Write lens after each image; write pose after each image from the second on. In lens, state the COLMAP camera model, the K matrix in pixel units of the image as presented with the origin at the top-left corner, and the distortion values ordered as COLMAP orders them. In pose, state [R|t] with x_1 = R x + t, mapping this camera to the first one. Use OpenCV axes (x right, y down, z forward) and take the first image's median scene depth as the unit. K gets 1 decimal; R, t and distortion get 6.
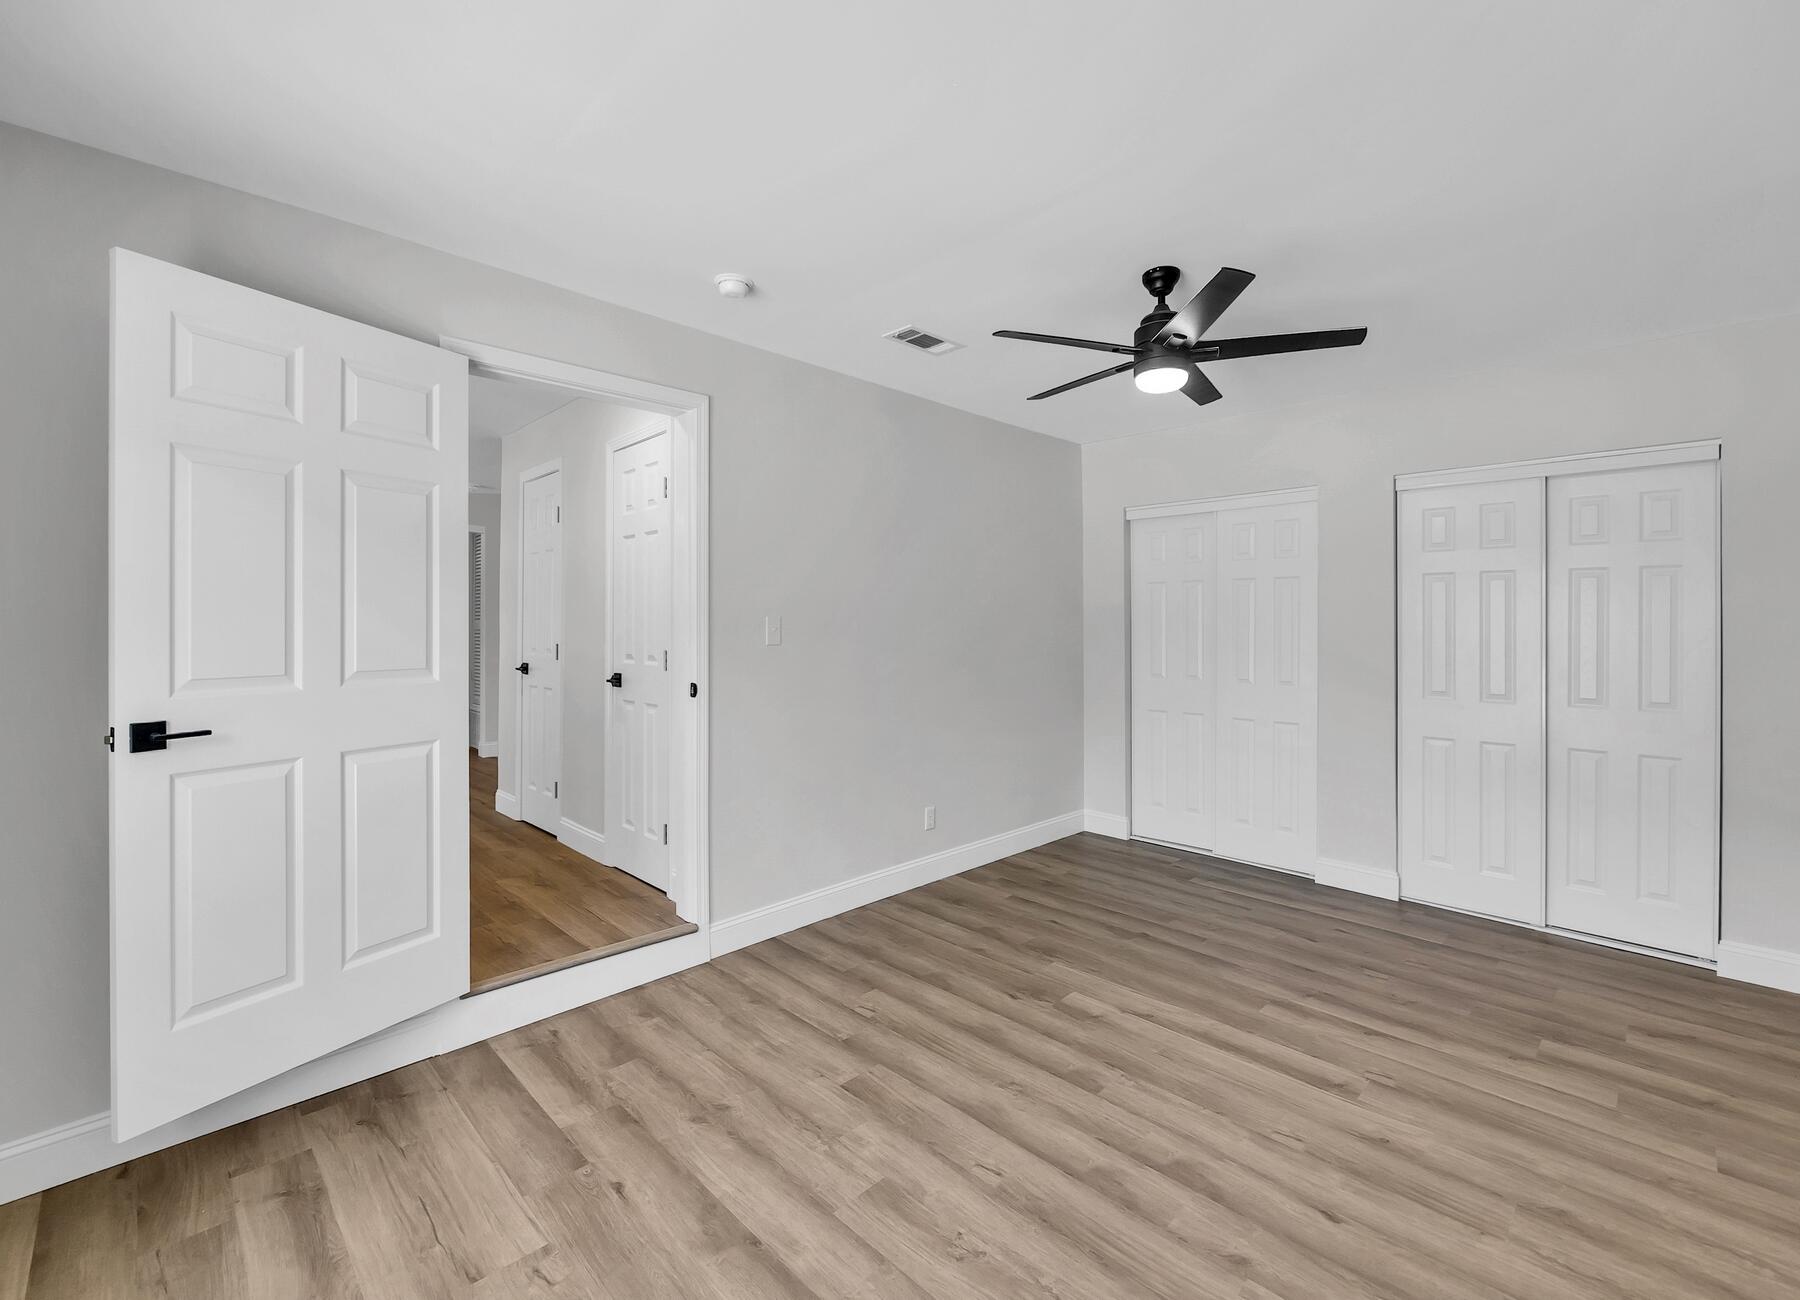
lens RADIAL K [[779.0, 0, 909.0], [0, 779.0, 645.3], [0, 0, 1]] dist [-0.001933, -0.000580]
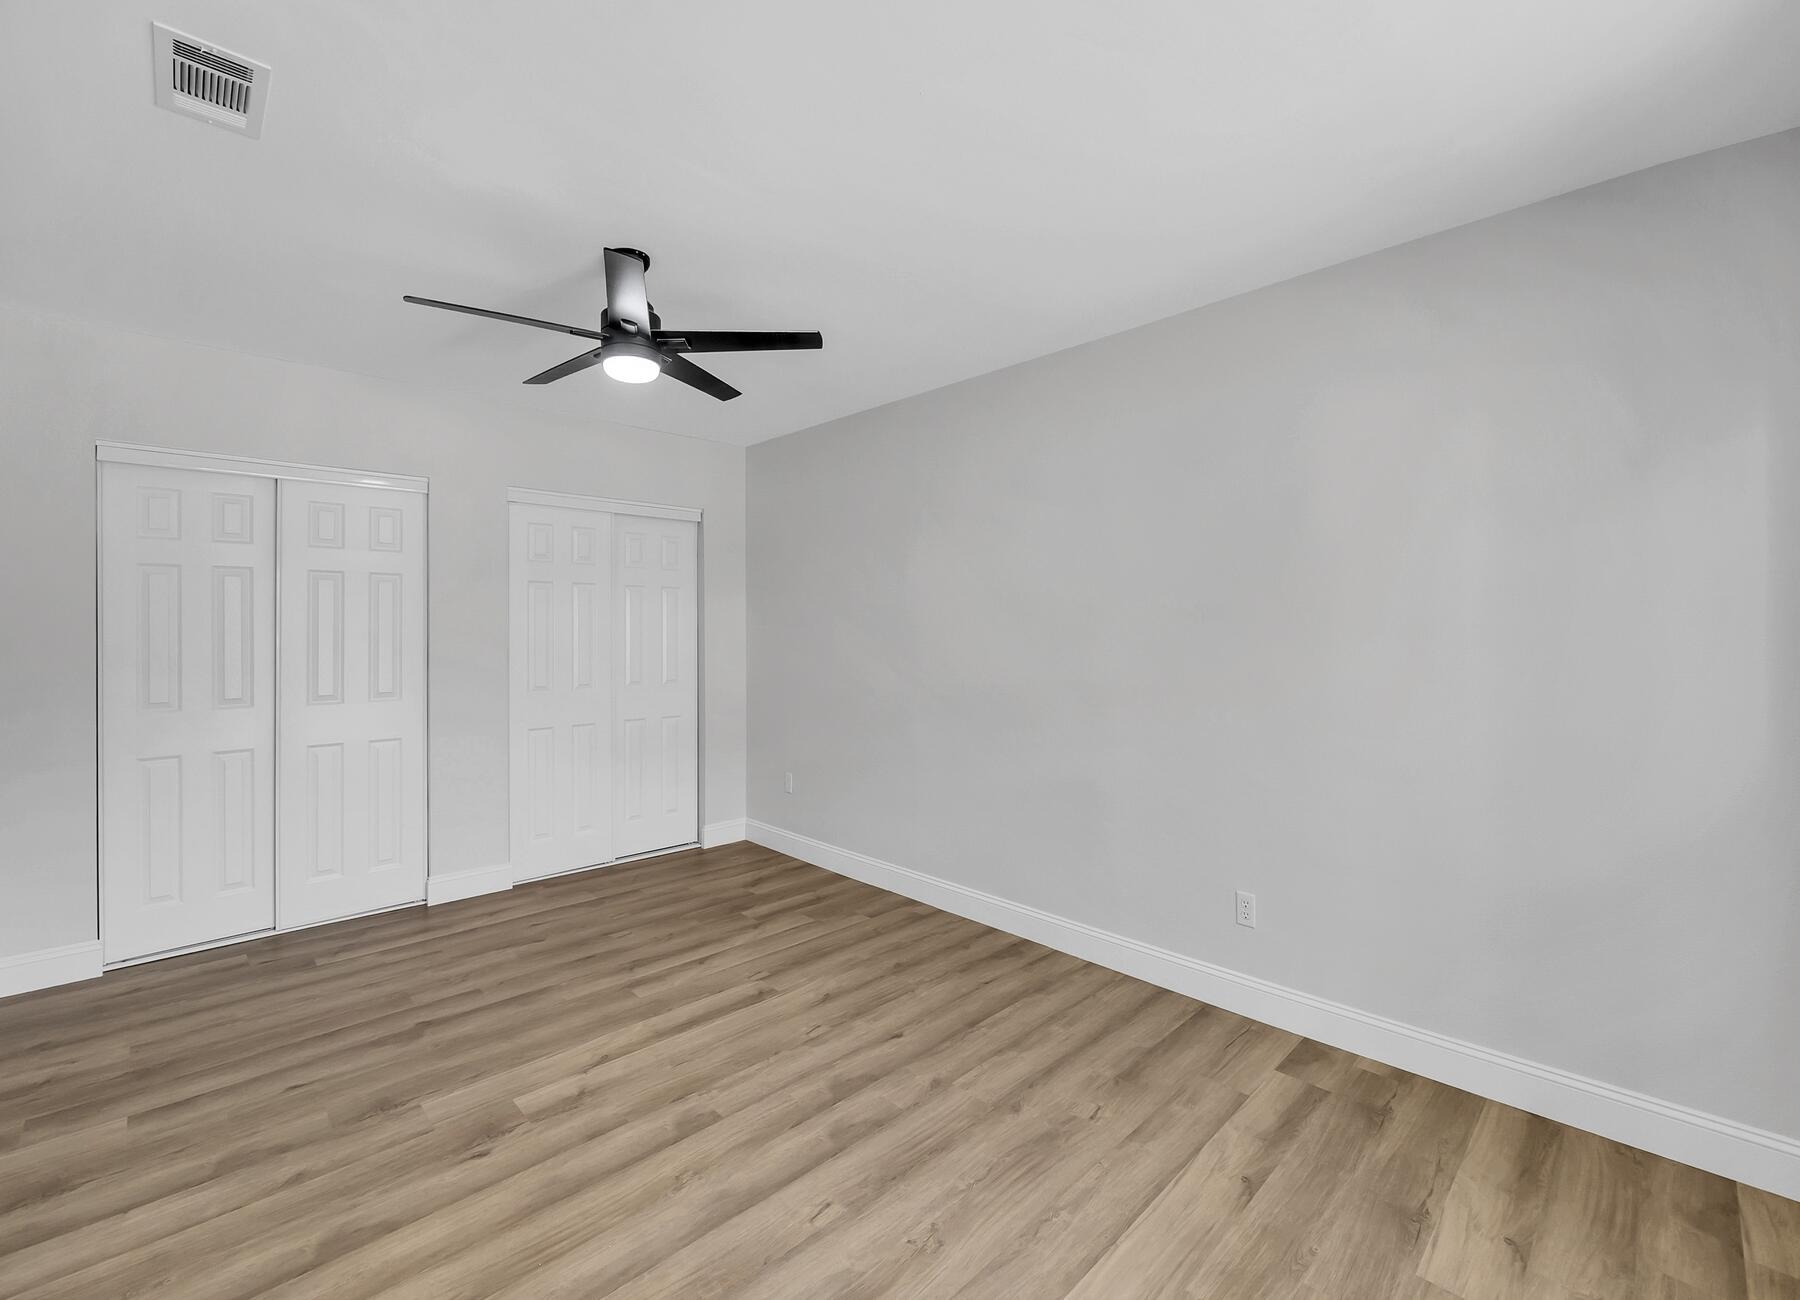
lens RADIAL K [[779.0, 0, 909.0], [0, 779.0, 645.3], [0, 0, 1]] dist [-0.001933, -0.000580]
pose [[0.003202, -0.023913, 0.999709, -0.553096], [0.027533, 0.999337, 0.023816, -0.013400], [-0.999616, 0.027449, 0.003858, 0.598247]]
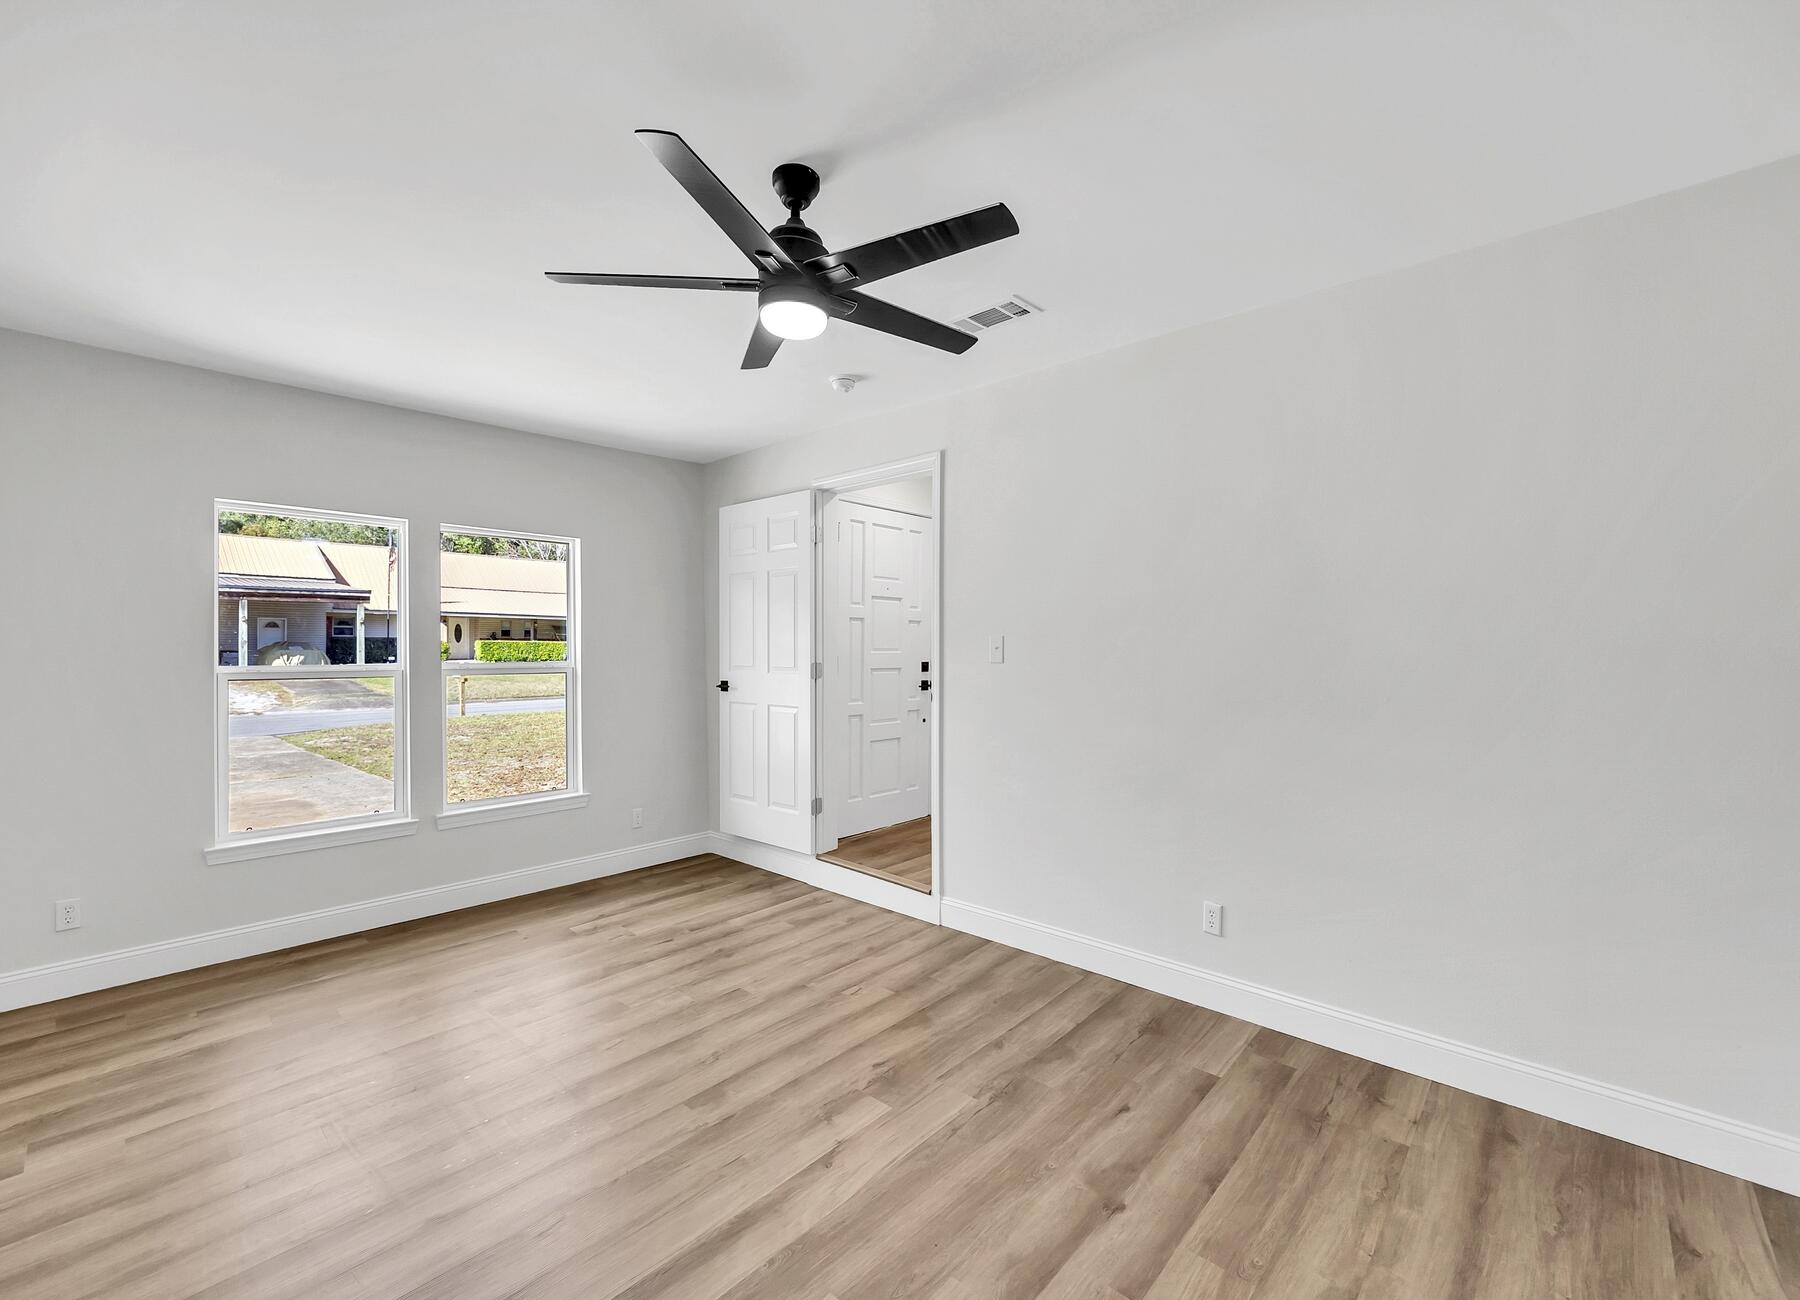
lens RADIAL K [[749.4, 0, 894.8], [0, 749.4, 646.7], [0, 0, 1]] dist [-0.000977, -0.000500]
pose [[0.040214, 0.002211, -0.999189, 0.975387], [-0.020253, 0.999794, 0.001397, -0.020742], [0.998986, 0.020181, 0.040251, 0.973598]]
